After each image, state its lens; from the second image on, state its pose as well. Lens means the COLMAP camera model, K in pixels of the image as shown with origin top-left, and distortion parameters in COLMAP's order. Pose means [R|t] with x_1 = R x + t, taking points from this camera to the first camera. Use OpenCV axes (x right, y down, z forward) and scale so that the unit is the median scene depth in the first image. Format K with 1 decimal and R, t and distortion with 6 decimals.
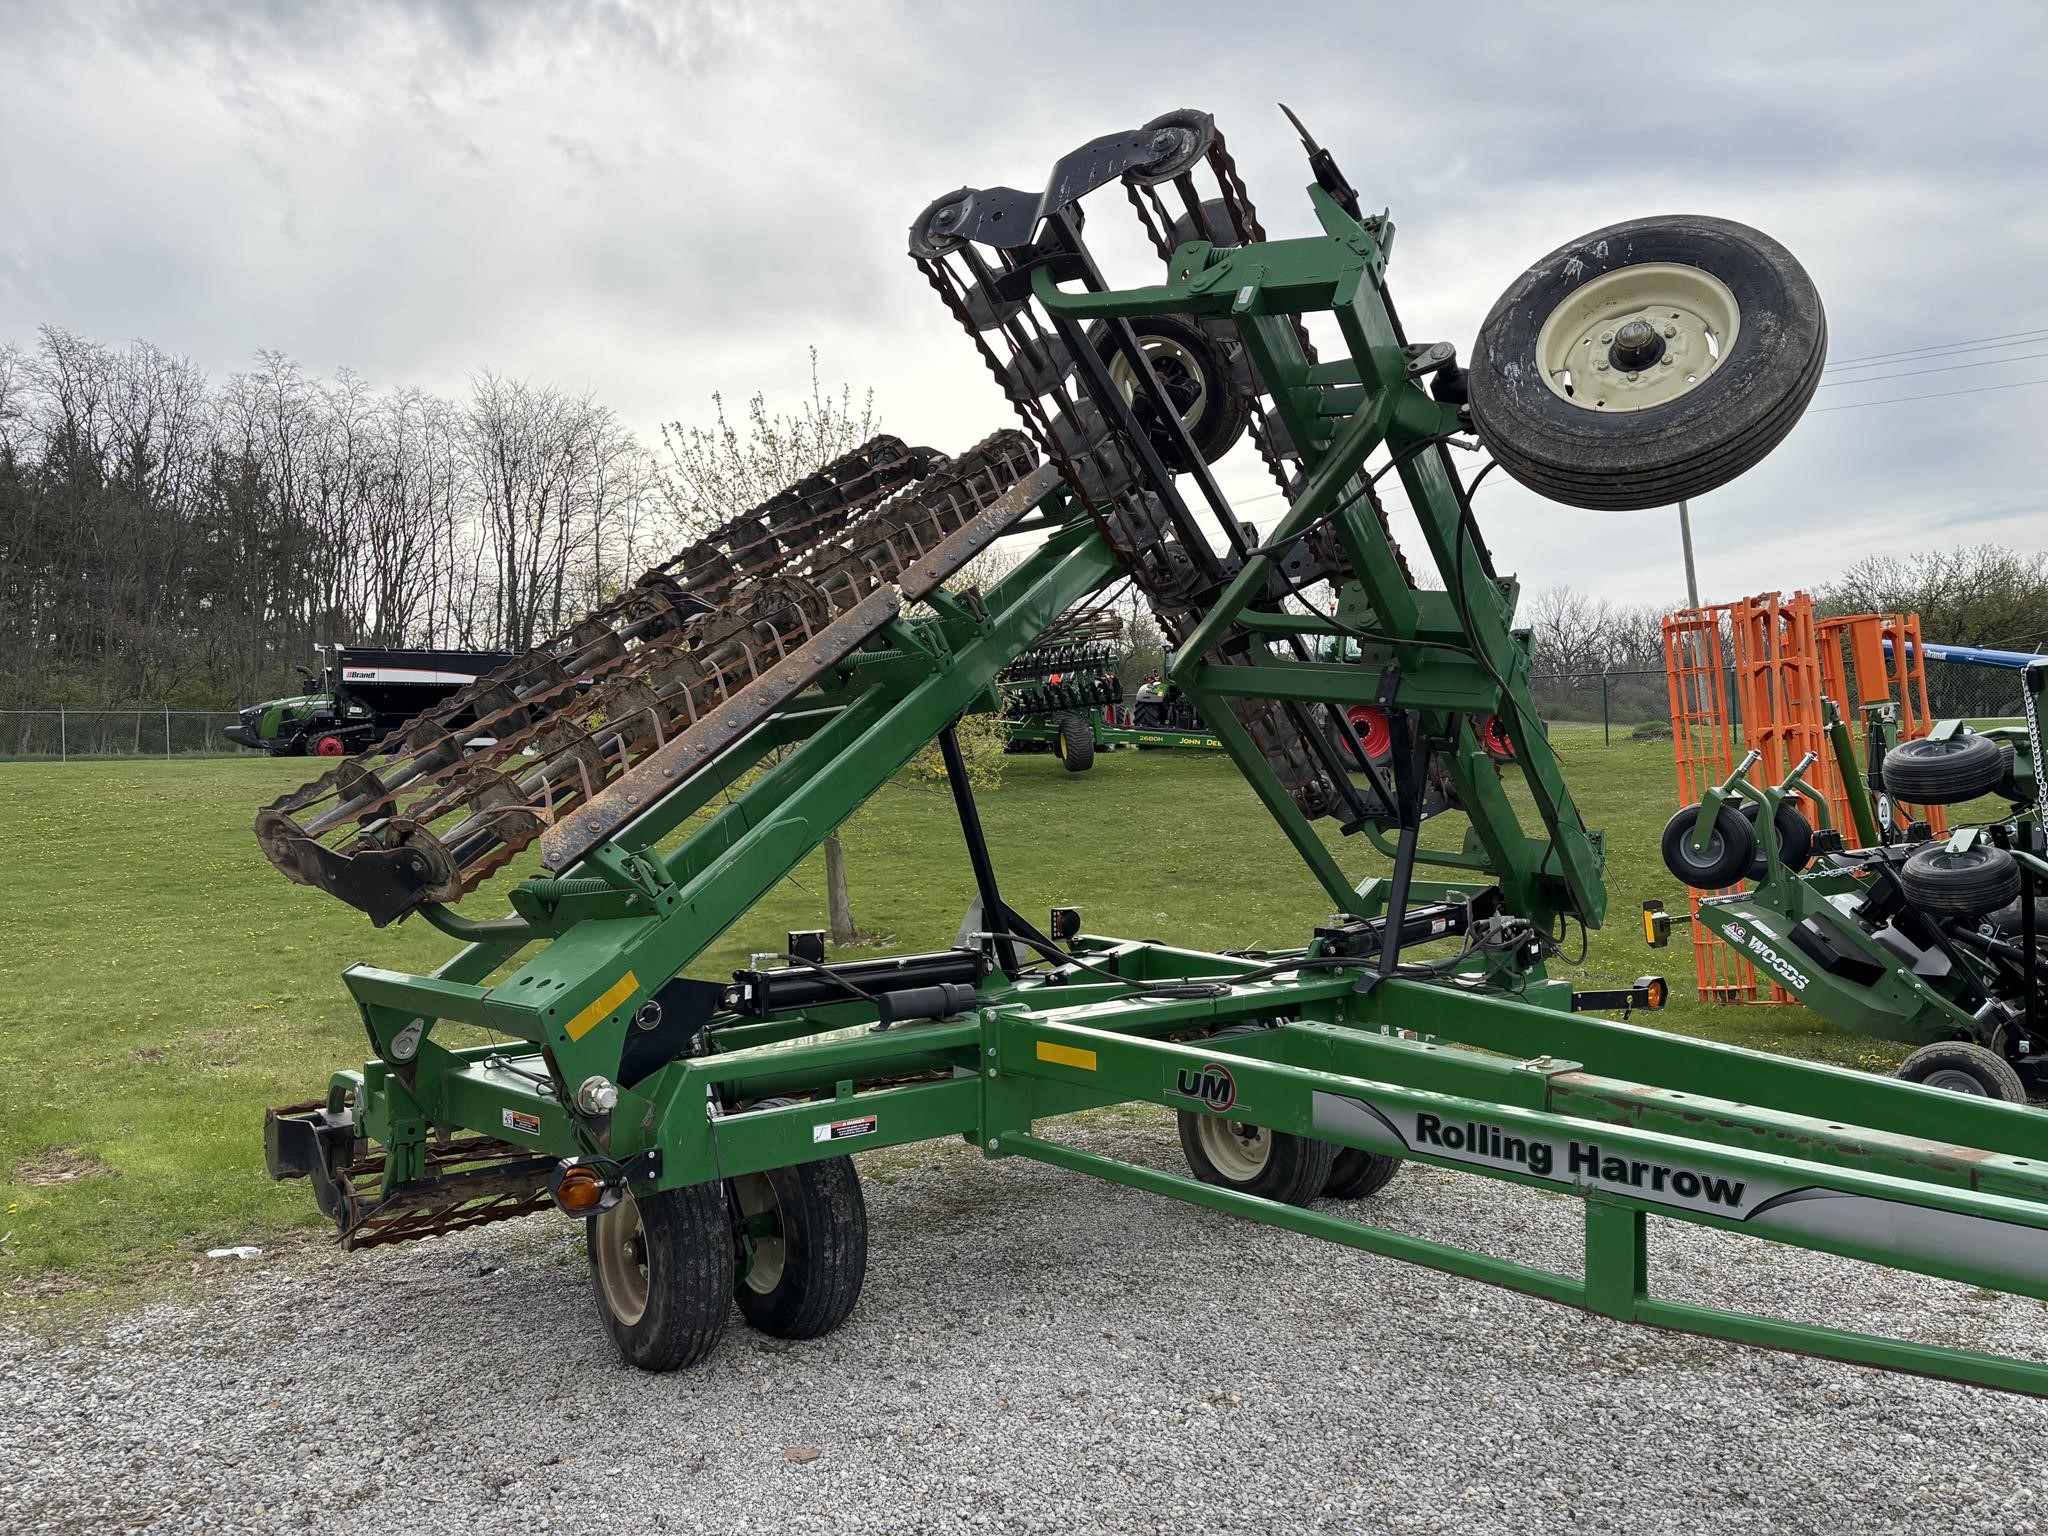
lens RADIAL K [[1542.3, 0, 1007.4], [0, 1542.3, 783.3], [0, 0, 1]] dist [0.050371, -0.052630]
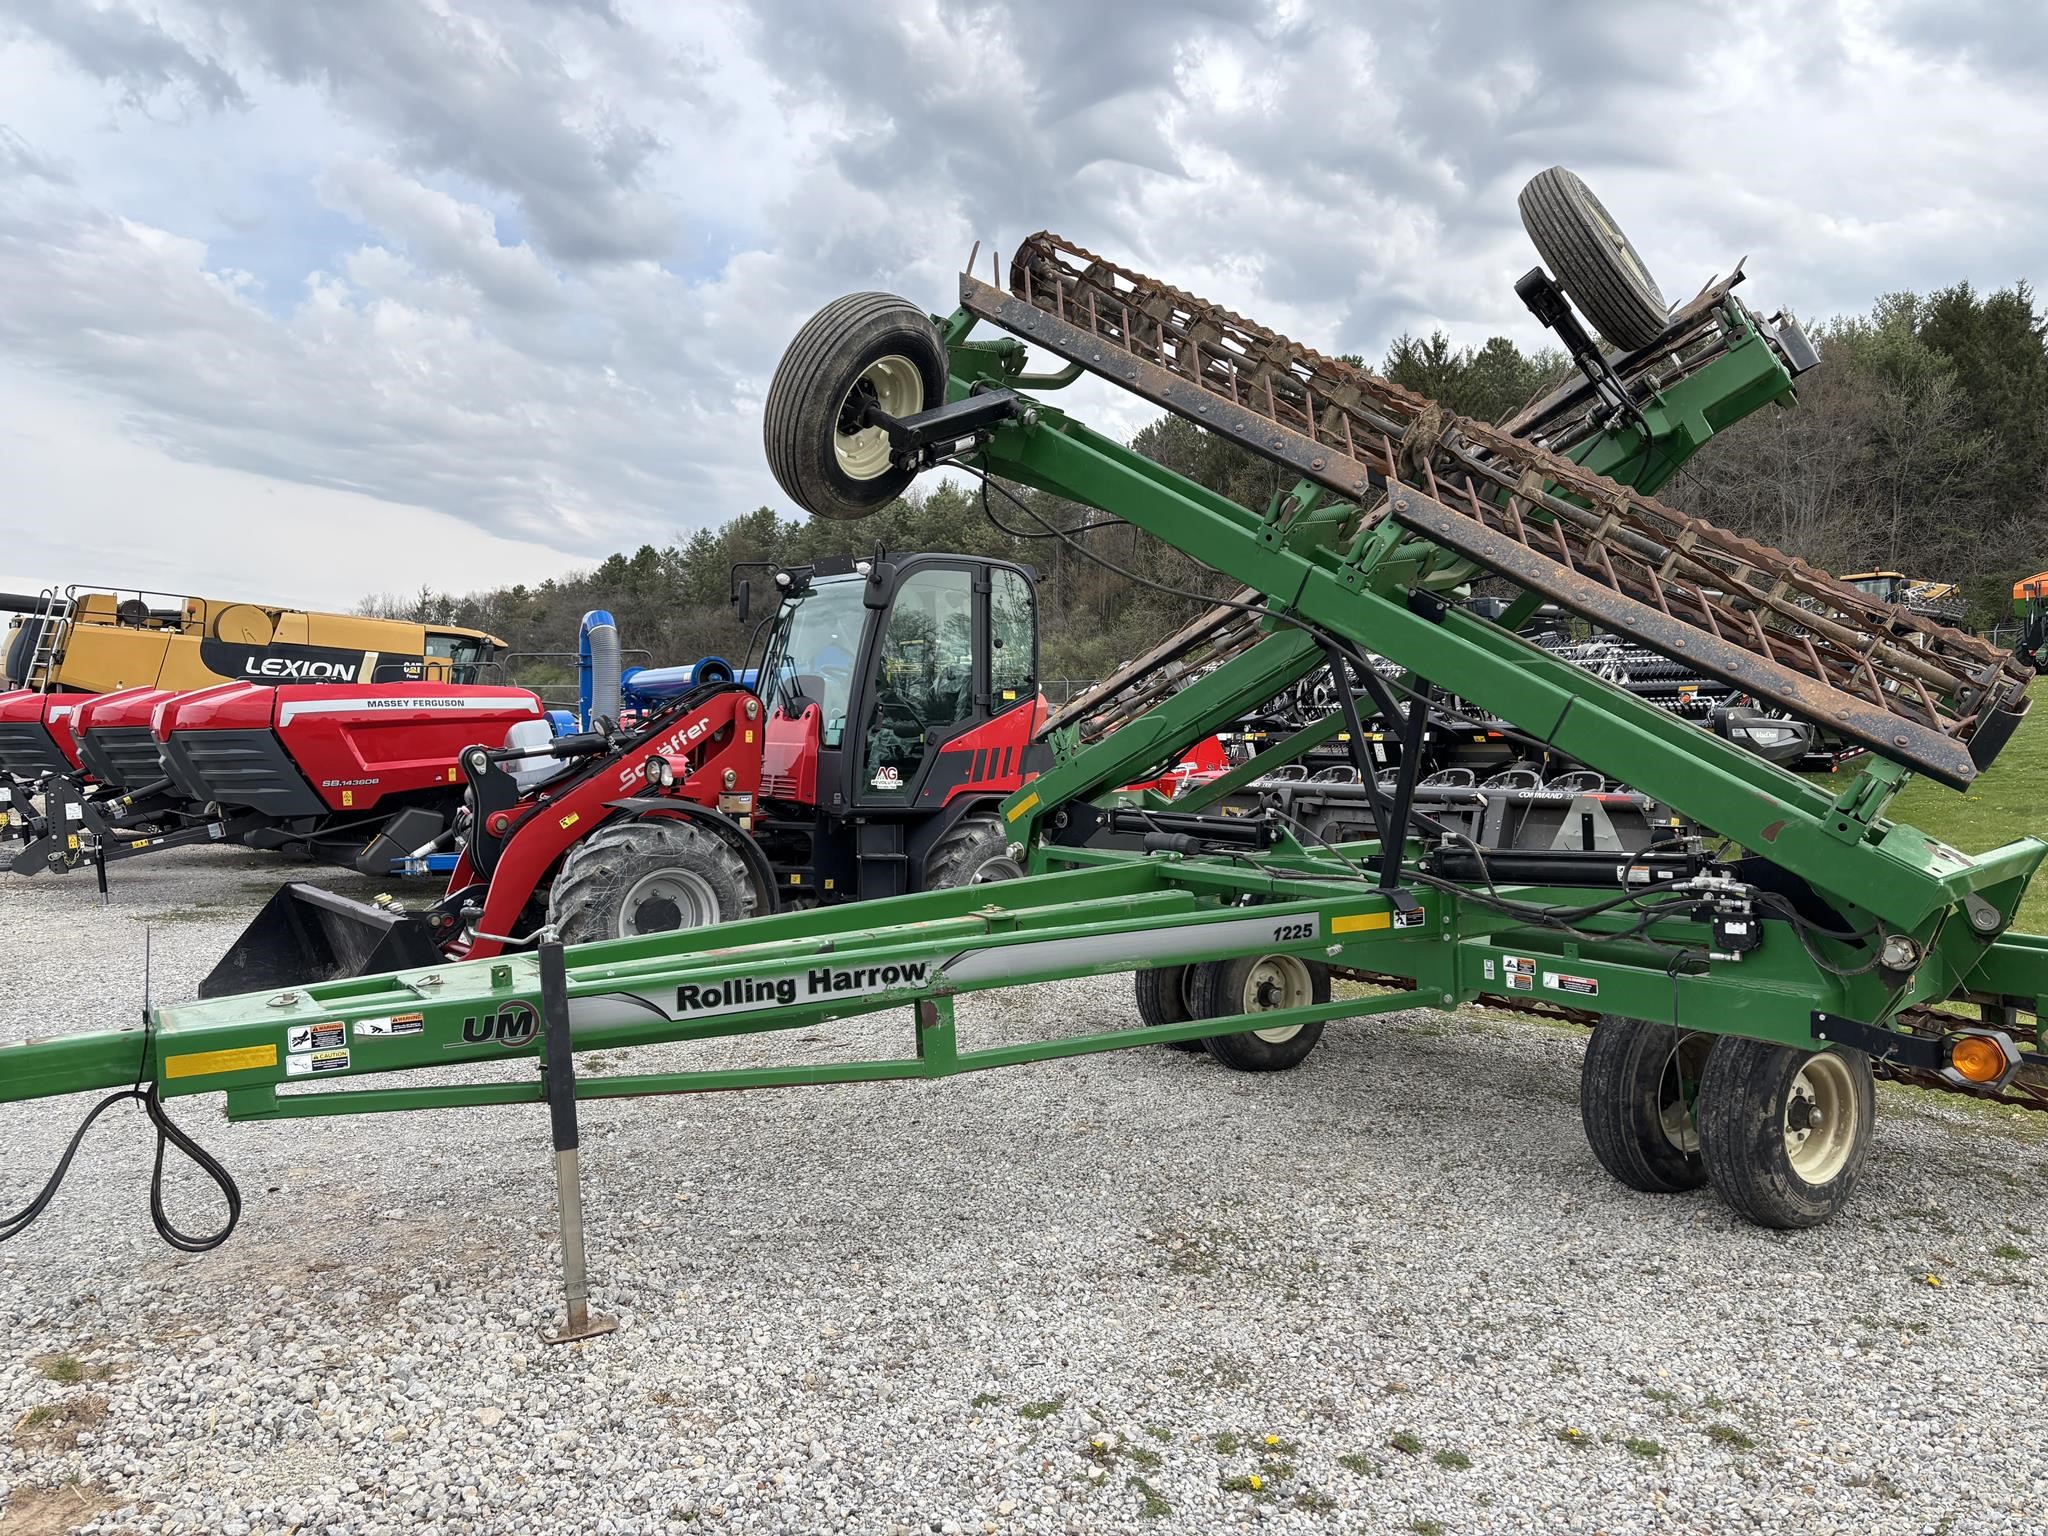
lens RADIAL K [[1542.3, 0, 1037.5], [0, 1542.3, 775.0], [0, 0, 1]] dist [0.050371, -0.052630]
pose [[-0.039705, 0.064139, -0.997151, 1.349335], [0.007851, 0.997927, 0.063876, -0.017752], [0.999181, -0.005293, -0.040126, 0.886933]]
